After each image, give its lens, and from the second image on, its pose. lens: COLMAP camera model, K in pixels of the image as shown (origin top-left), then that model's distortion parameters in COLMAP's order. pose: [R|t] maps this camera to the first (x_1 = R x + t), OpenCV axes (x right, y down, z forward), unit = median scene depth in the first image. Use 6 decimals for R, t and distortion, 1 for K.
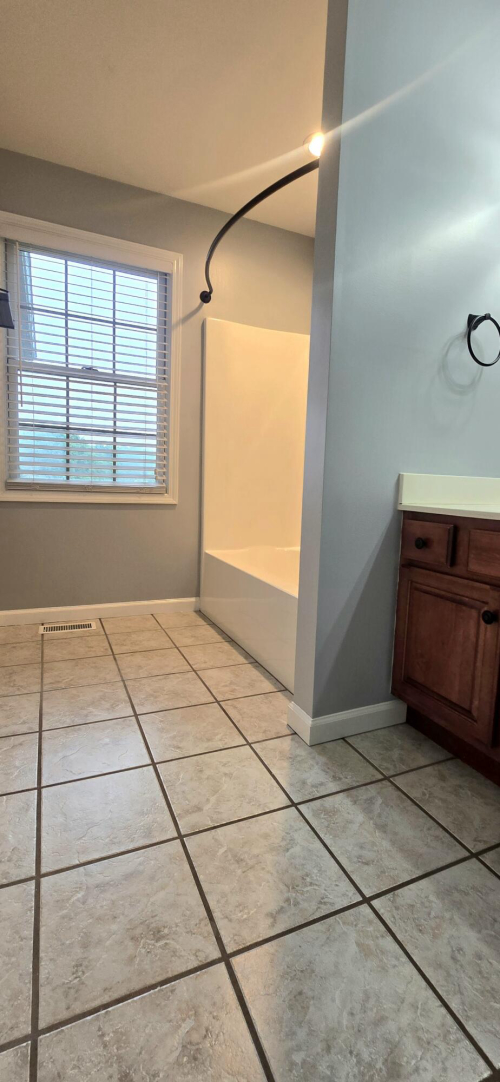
lens RADIAL K [[453.7, 0, 250.6], [0, 453.7, 540.3], [0, 0, 1]] dist [-0.004574, 0.001334]
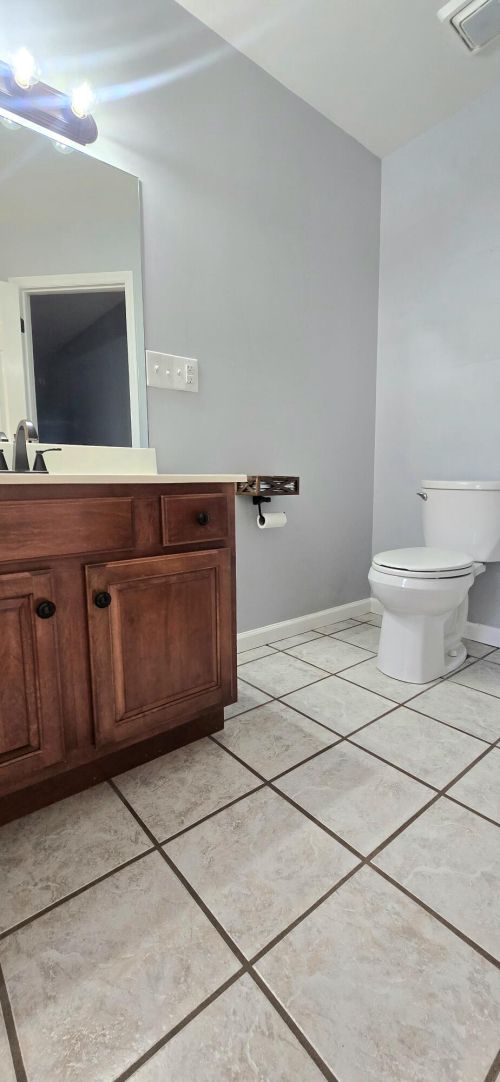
lens RADIAL K [[453.7, 0, 243.5], [0, 453.7, 540.8], [0, 0, 1]] dist [-0.004574, 0.001334]
pose [[-0.277489, -0.153331, 0.948414, -0.310573], [0.112953, 0.975129, 0.190699, -0.059923], [-0.954066, 0.160043, -0.253268, 0.911598]]
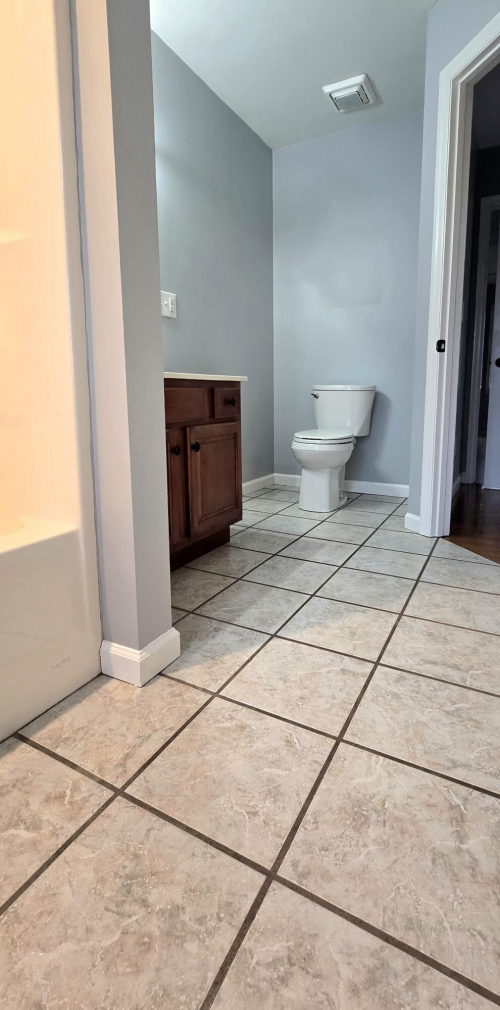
lens RADIAL K [[500.5, 0, 235.4], [0, 500.5, 474.9], [0, 0, 1]] dist [0.001292, -0.001037]
pose [[-0.609372, -0.149339, 0.778694, -0.831597], [0.084622, 0.964243, 0.251146, -0.134510], [-0.788356, 0.218936, -0.574945, 1.877693]]
